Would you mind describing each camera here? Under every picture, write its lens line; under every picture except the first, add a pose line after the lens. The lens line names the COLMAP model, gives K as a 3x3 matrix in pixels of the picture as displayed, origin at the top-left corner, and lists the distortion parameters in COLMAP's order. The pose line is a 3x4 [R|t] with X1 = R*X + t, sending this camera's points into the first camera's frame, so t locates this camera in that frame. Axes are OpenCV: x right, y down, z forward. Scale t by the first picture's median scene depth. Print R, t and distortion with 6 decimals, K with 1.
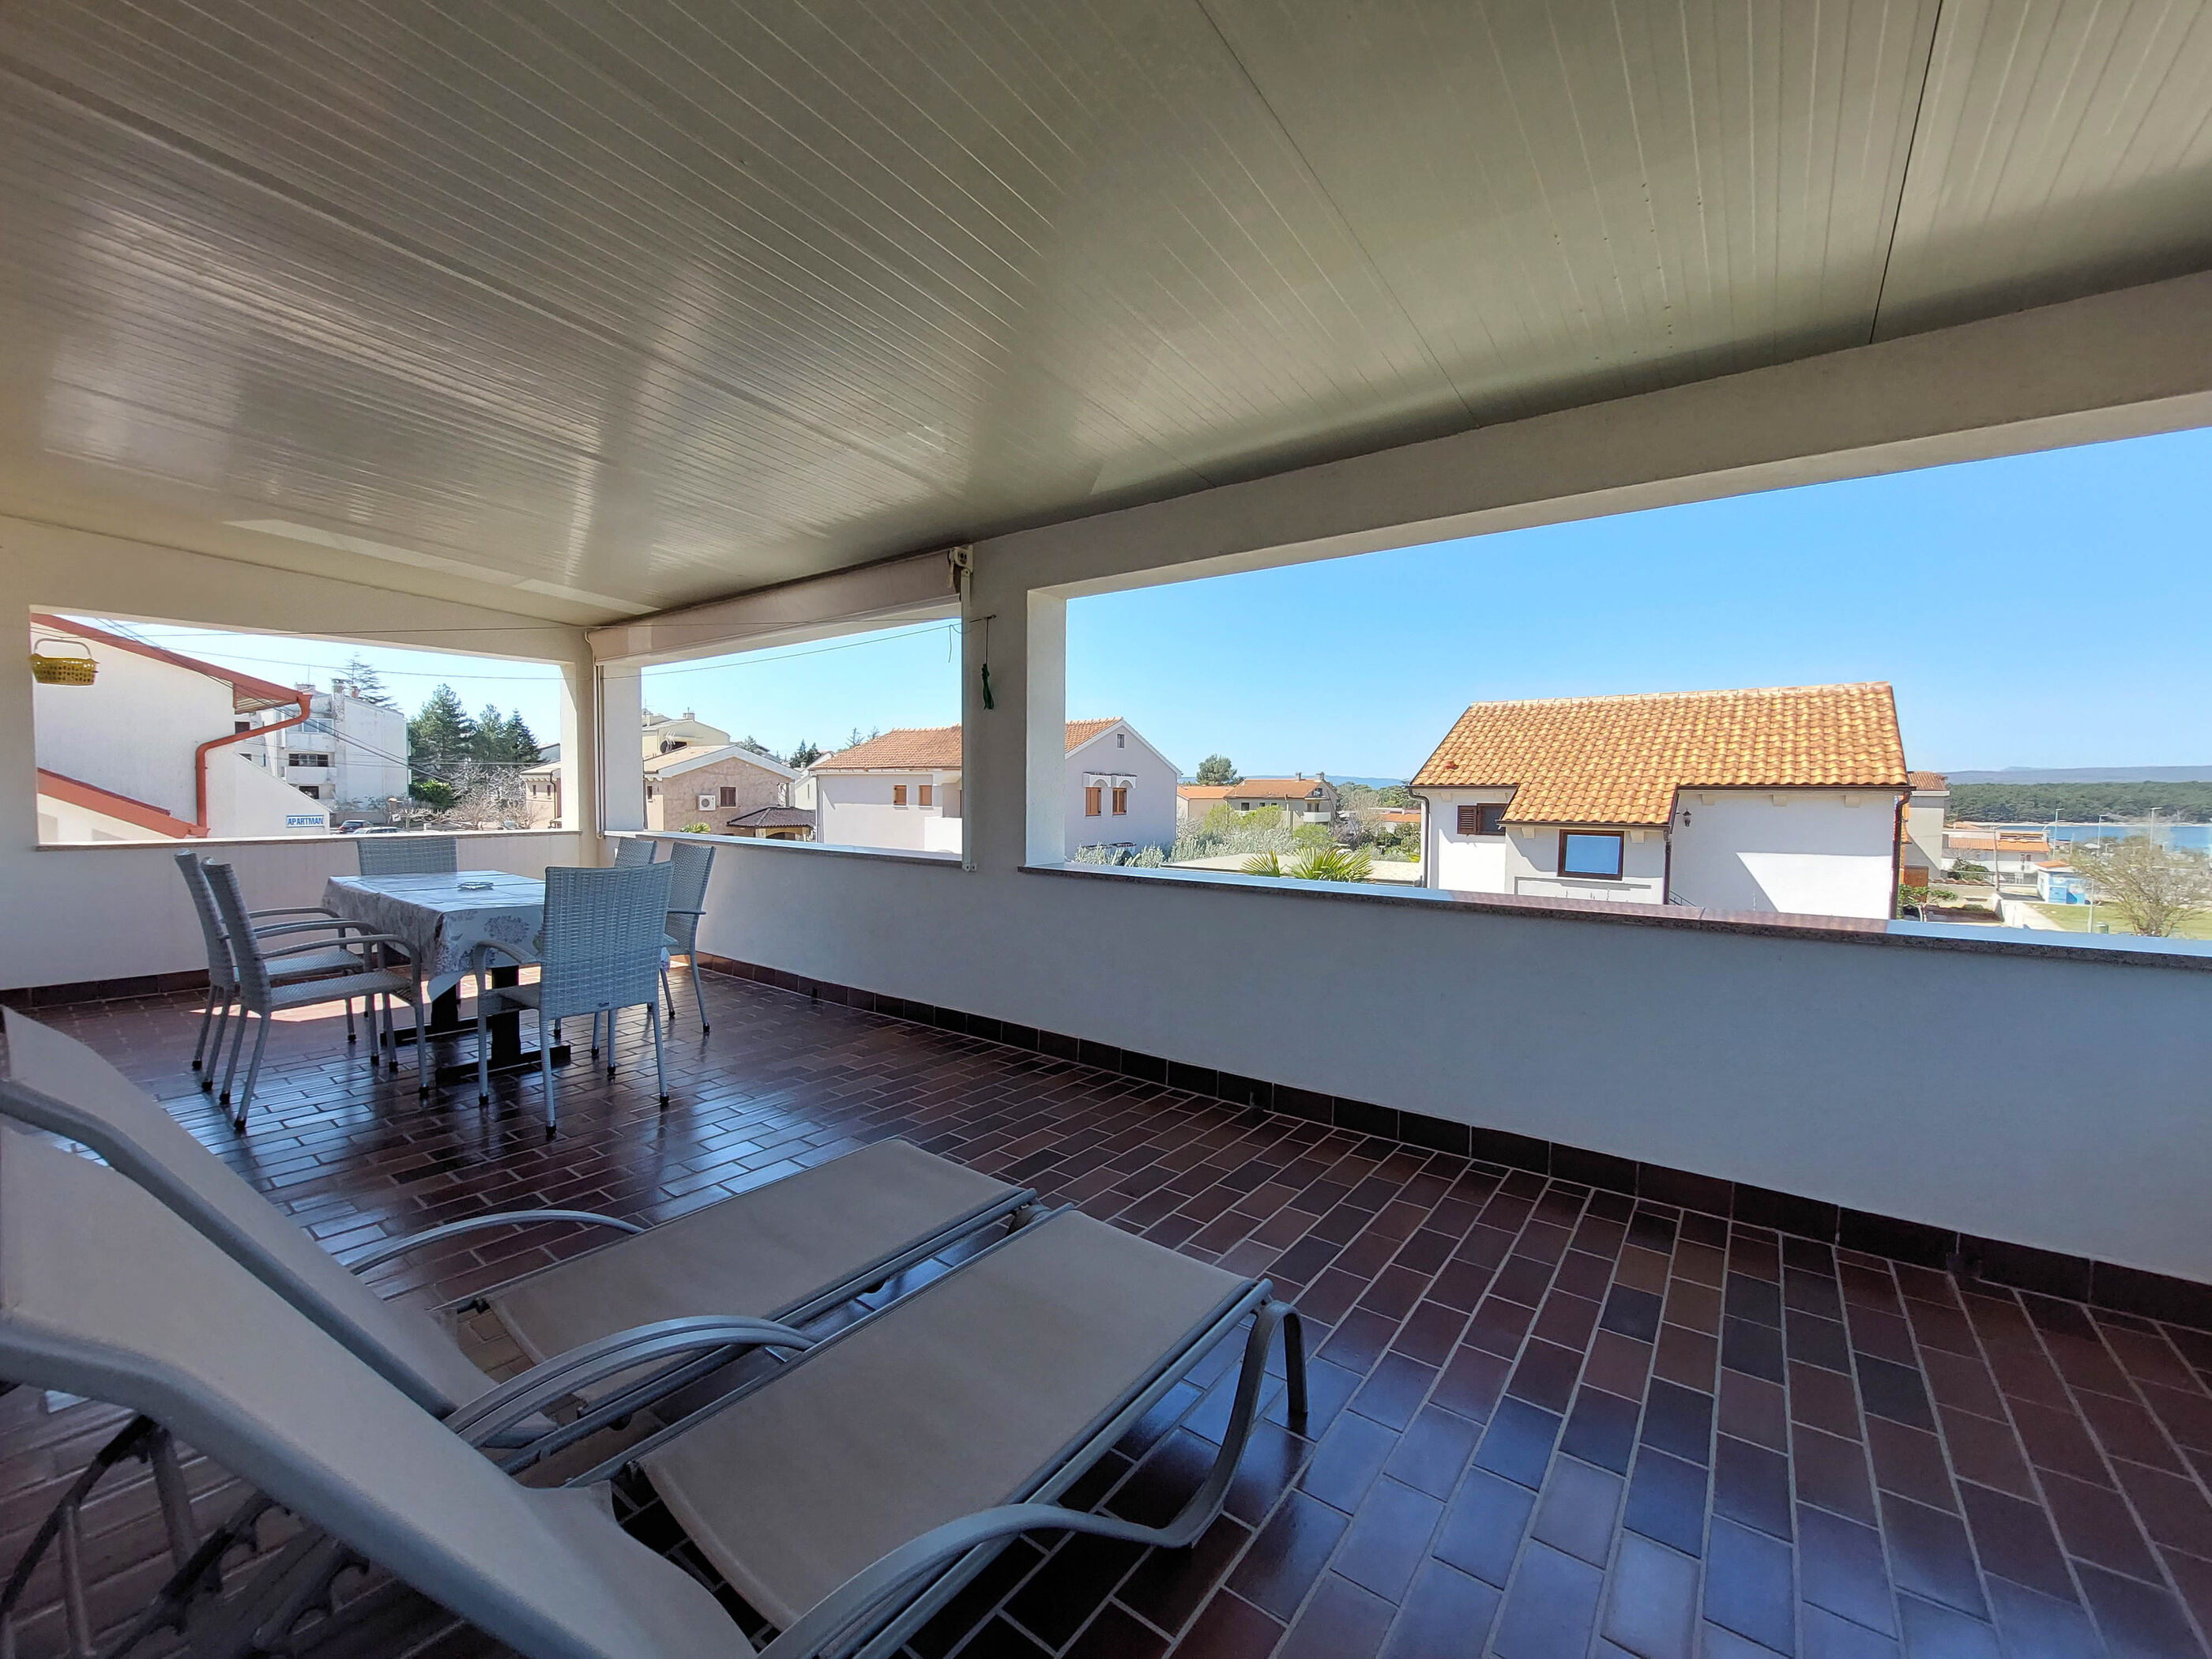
lens RADIAL K [[880.2, 0, 1102.6], [0, 880.2, 830.5], [0, 0, 1]] dist [-0.020145, -0.000764]
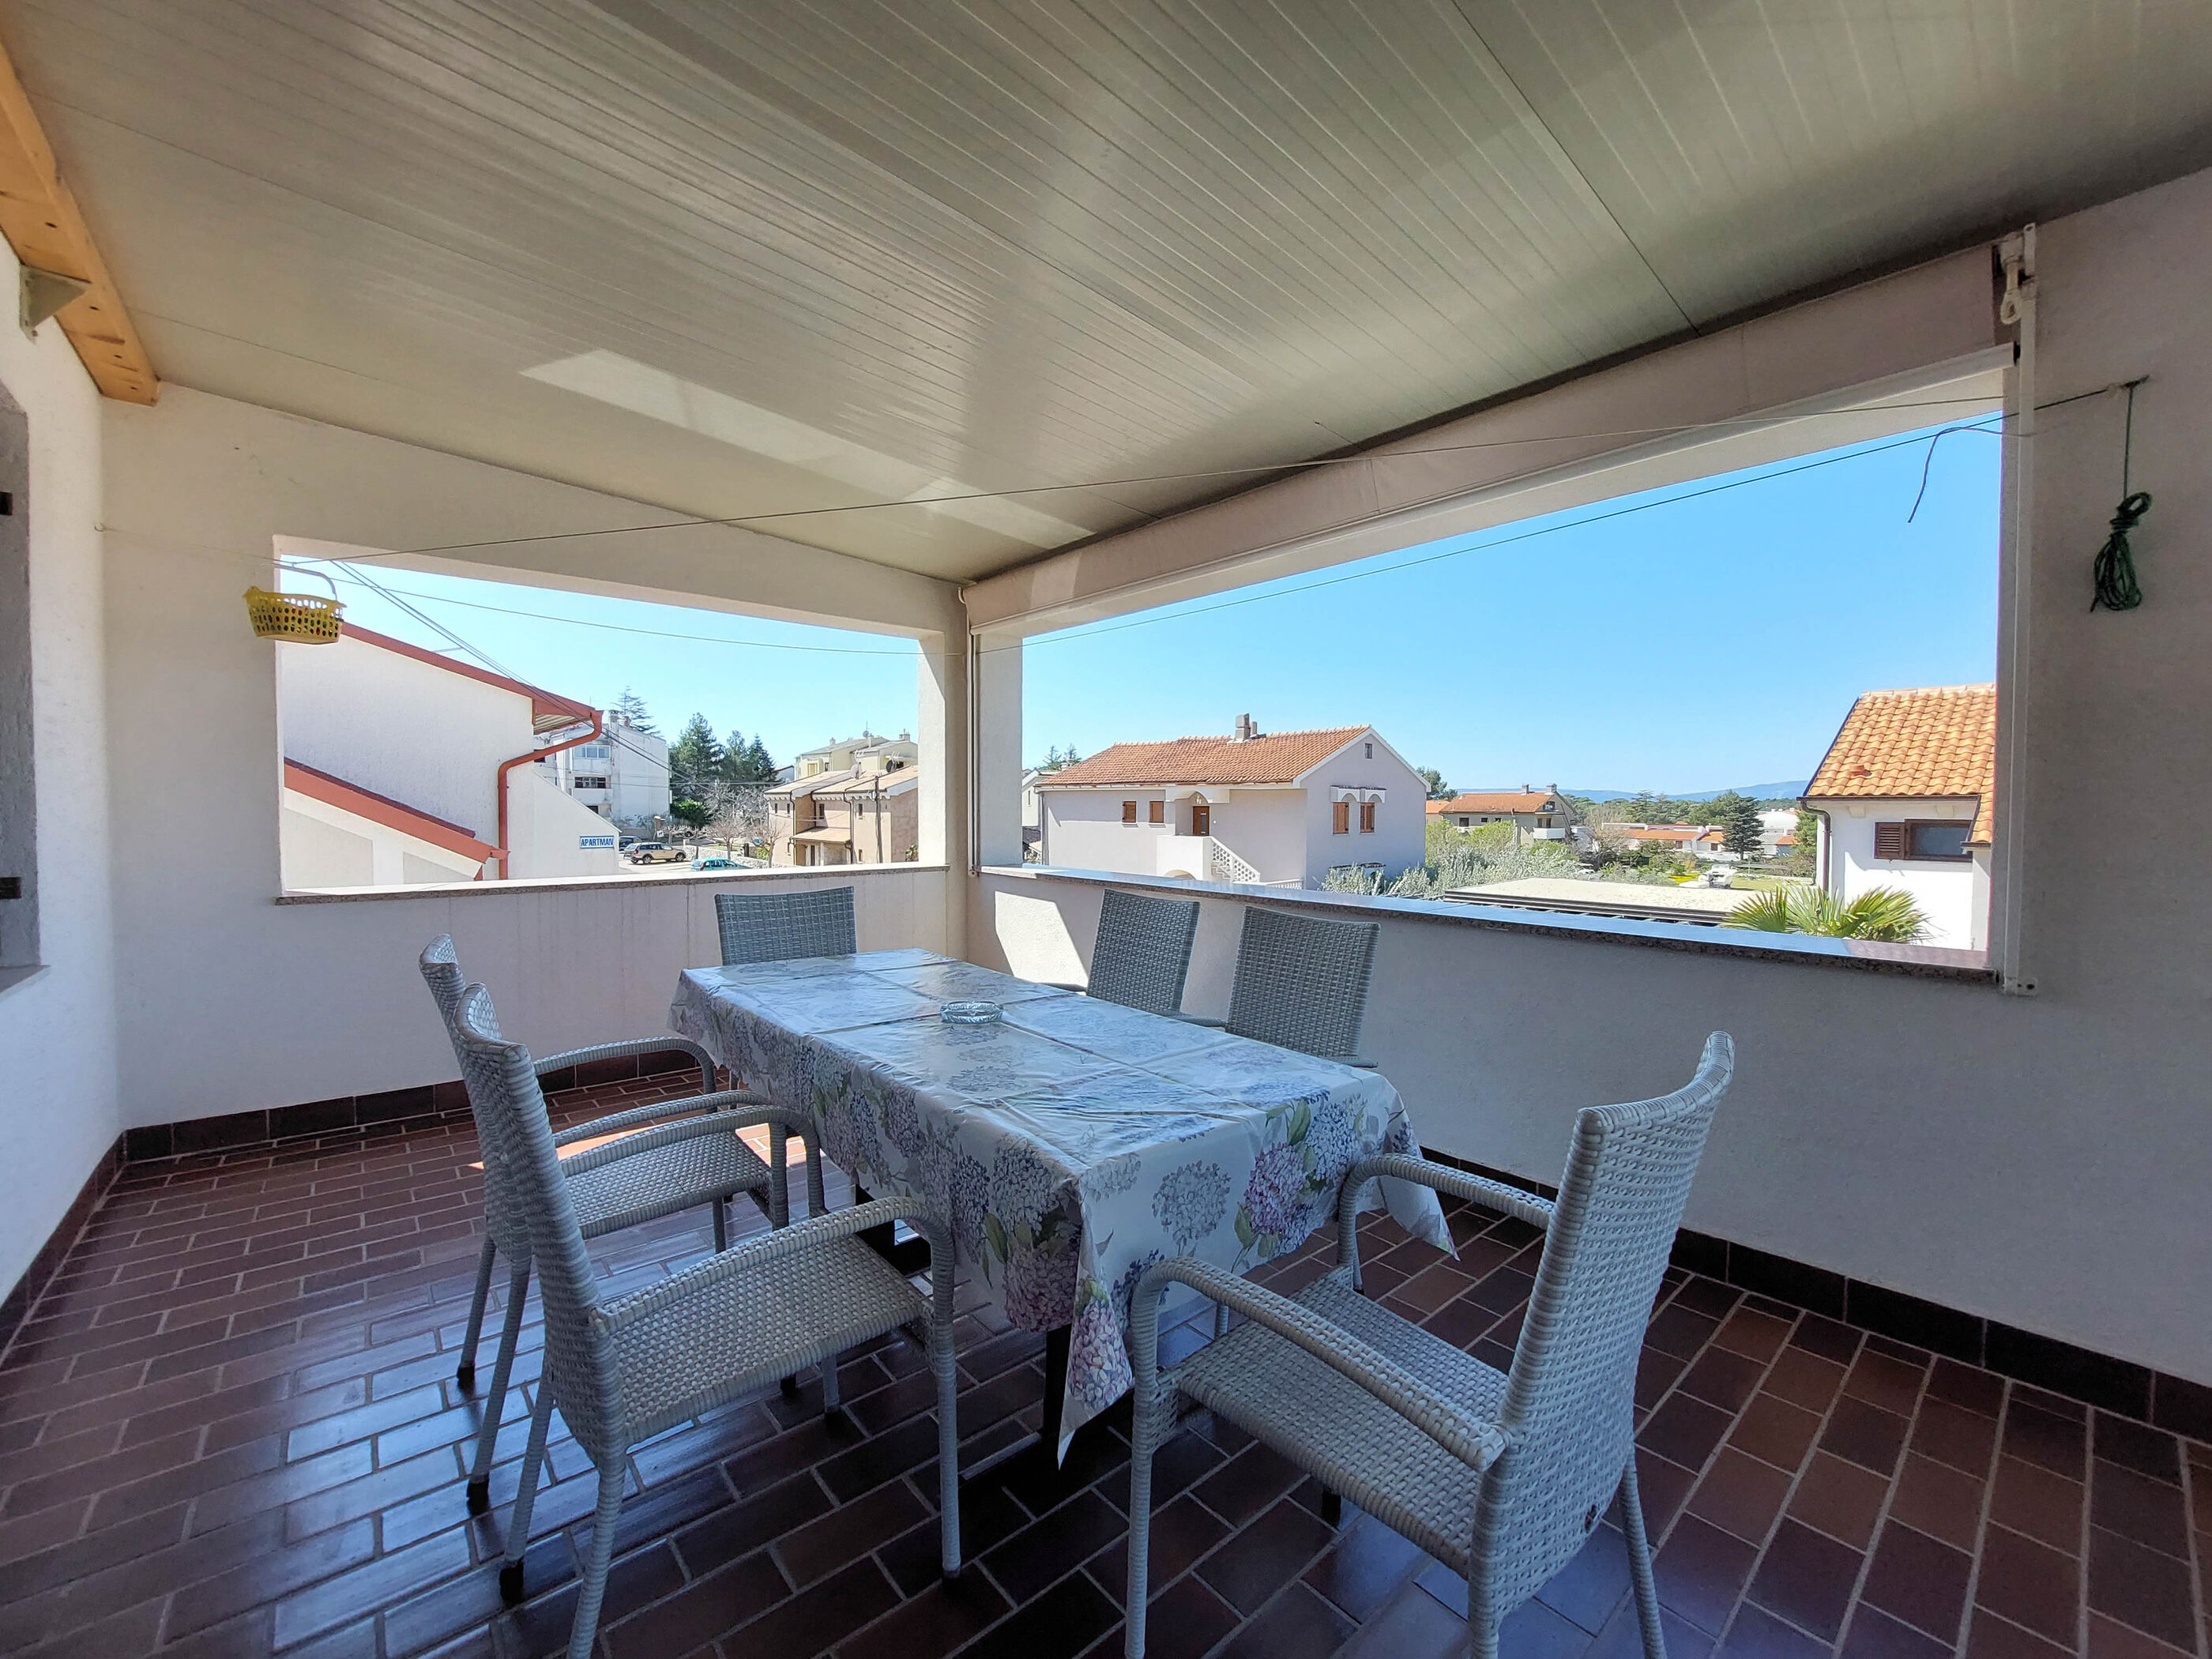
lens RADIAL K [[880.2, 0, 1102.6], [0, 880.2, 830.5], [0, 0, 1]] dist [-0.020145, -0.000764]
pose [[0.977866, -0.000398, -0.209234, -0.110232], [-0.003354, 0.999840, -0.017579, -0.005554], [0.209207, 0.017892, 0.977708, 0.109852]]
